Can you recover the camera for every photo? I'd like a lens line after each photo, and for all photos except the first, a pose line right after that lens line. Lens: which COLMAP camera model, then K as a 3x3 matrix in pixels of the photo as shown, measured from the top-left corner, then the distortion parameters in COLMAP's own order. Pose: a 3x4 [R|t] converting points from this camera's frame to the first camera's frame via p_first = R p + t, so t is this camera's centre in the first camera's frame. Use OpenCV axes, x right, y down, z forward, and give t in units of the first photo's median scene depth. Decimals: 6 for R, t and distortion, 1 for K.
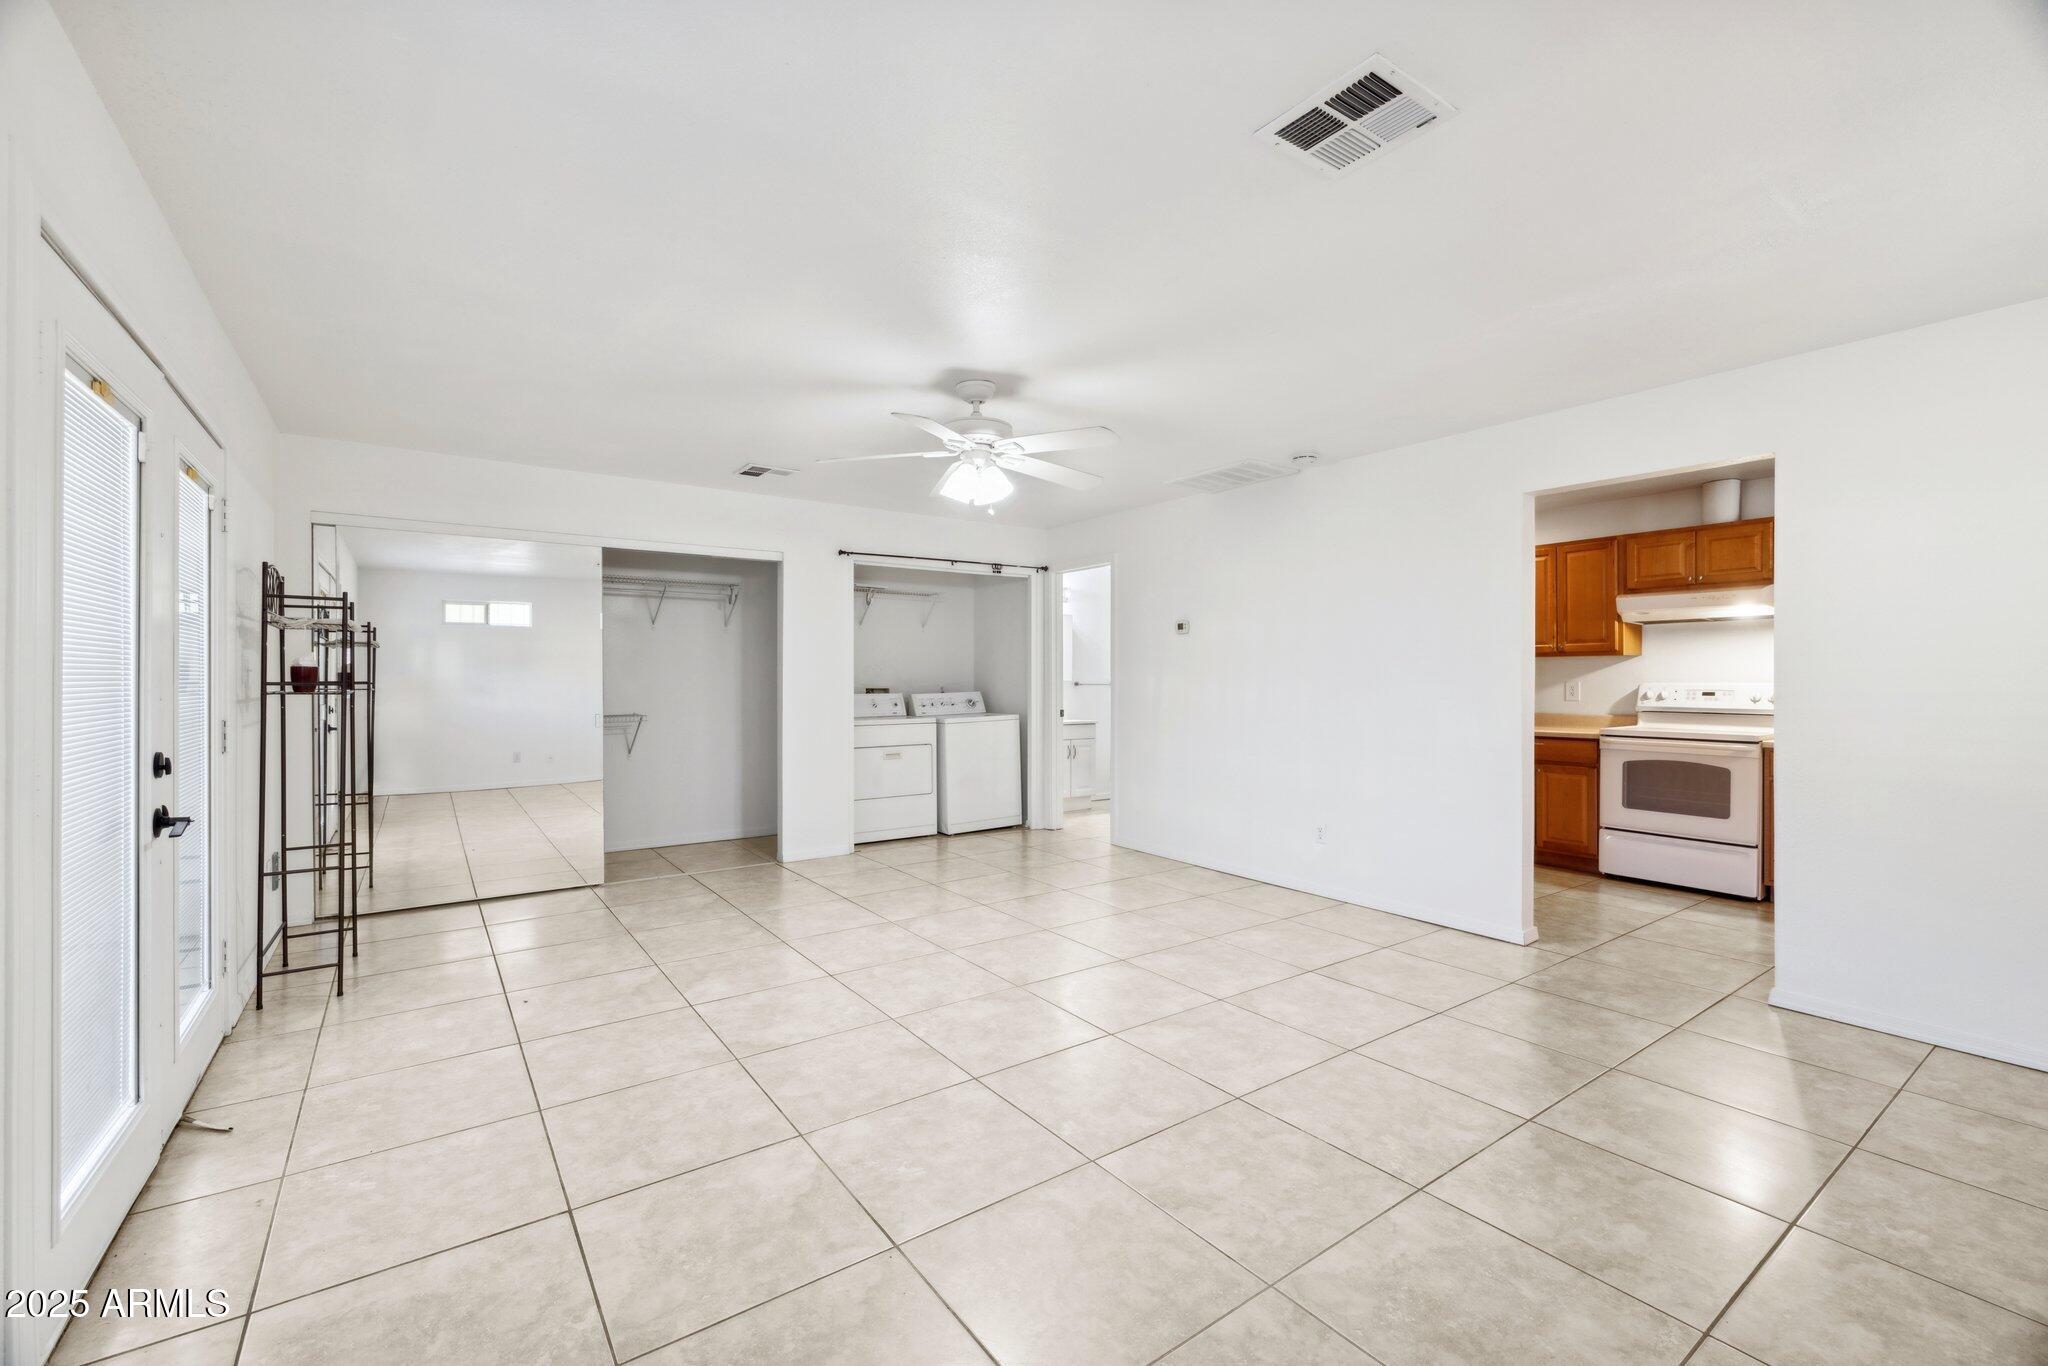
lens RADIAL K [[866.0, 0, 1022.4], [0, 866.0, 677.0], [0, 0, 1]] dist [-0.000607, -0.000148]
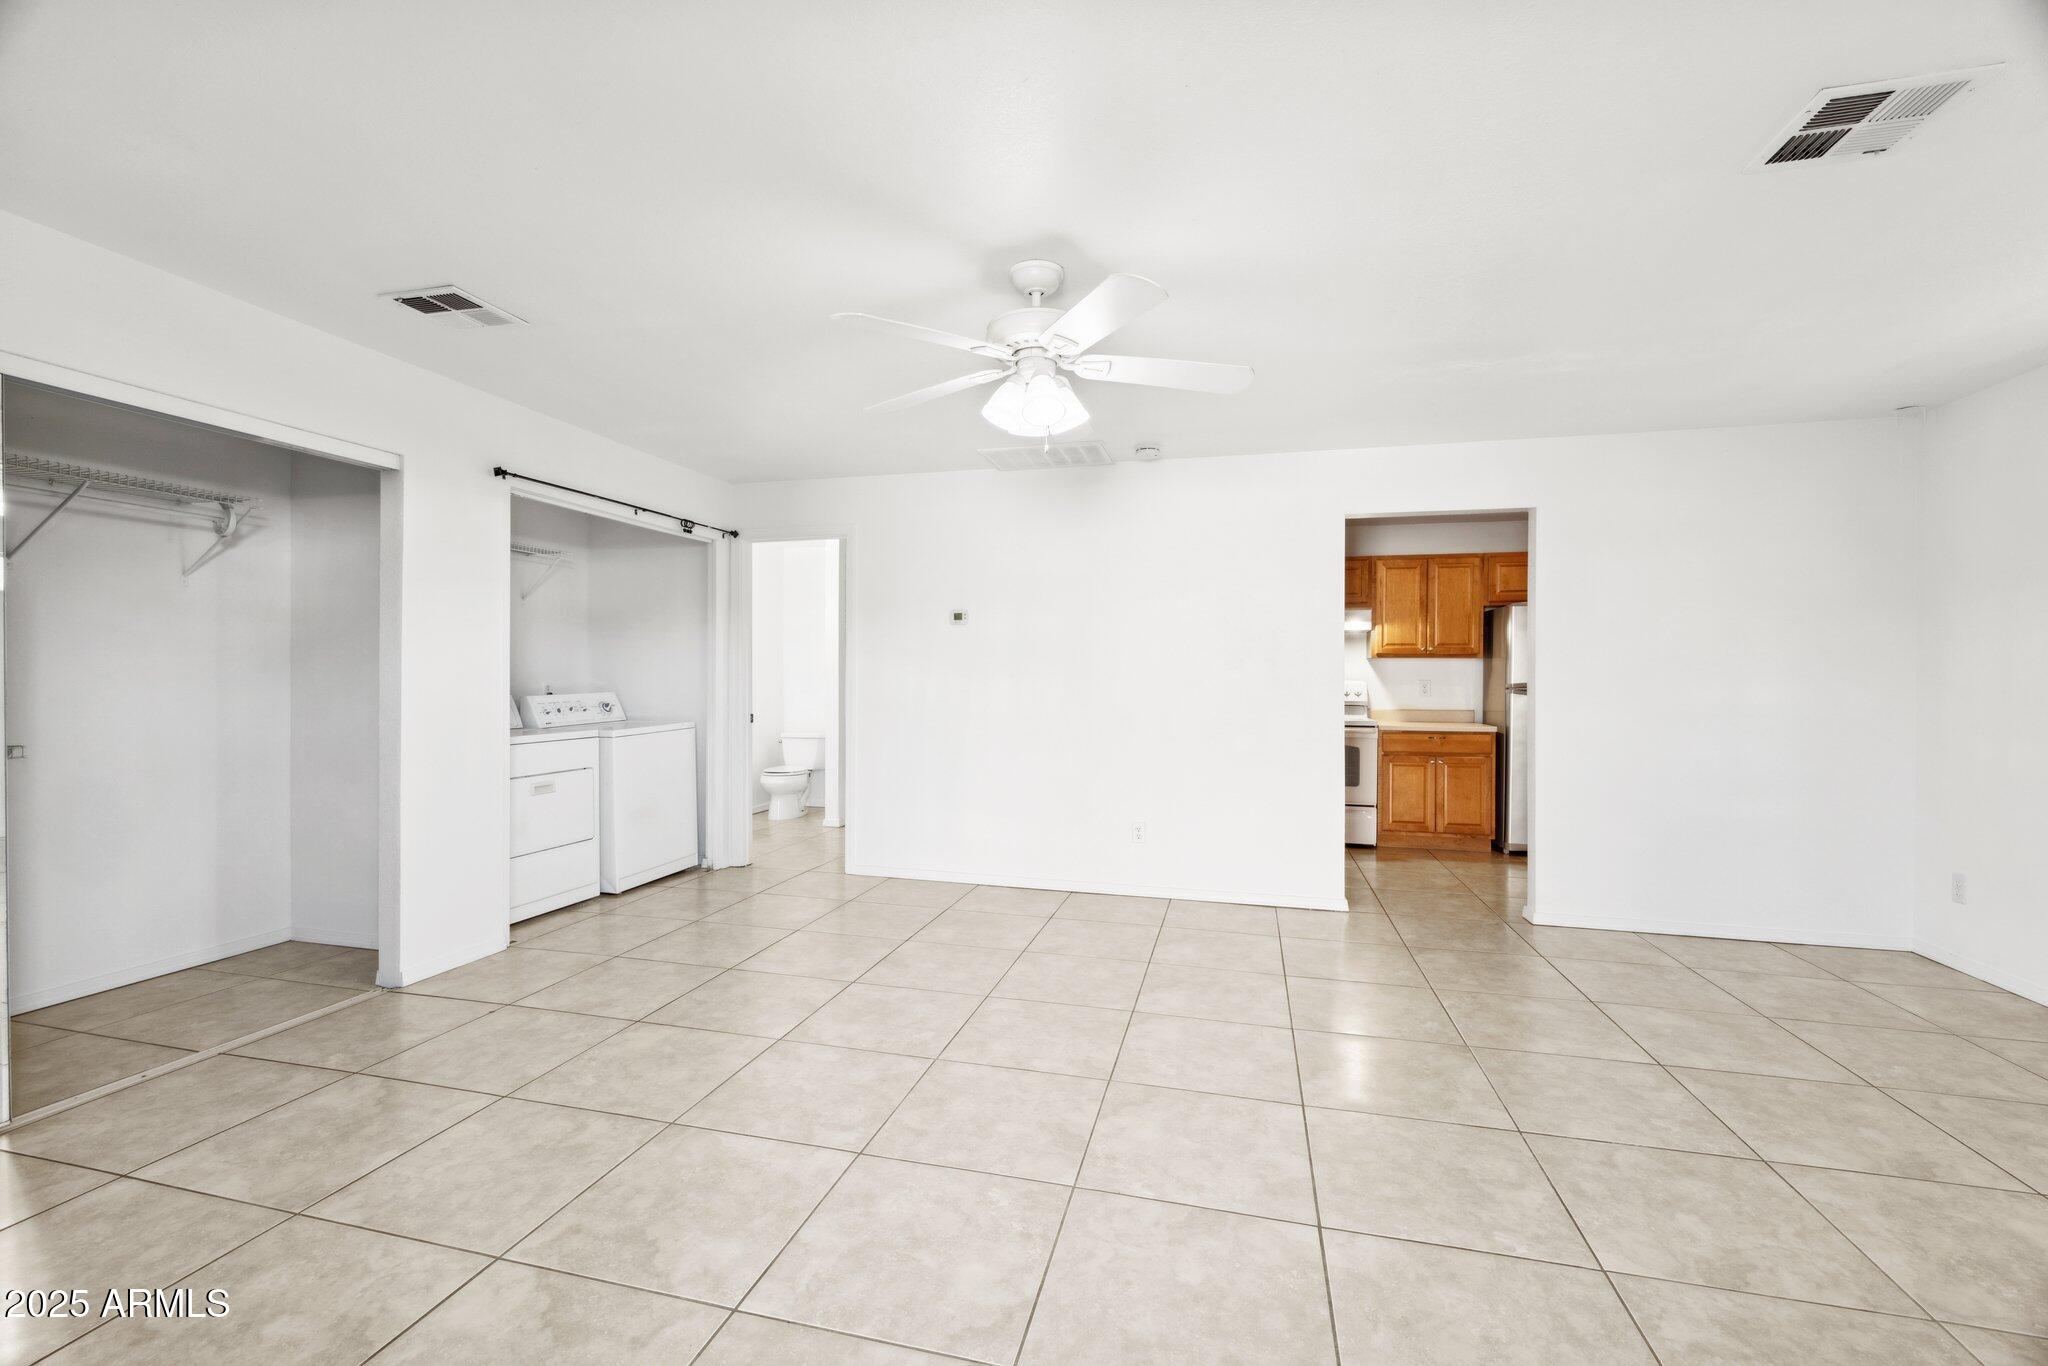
lens RADIAL K [[863.7, 0, 1025.8], [0, 863.7, 662.4], [0, 0, 1]] dist [0.001367, -0.000554]
pose [[0.762629, 0.016627, 0.646622, -0.465623], [-0.005804, 0.999805, -0.018862, 0.007079], [-0.646810, 0.010632, 0.762577, 0.396576]]
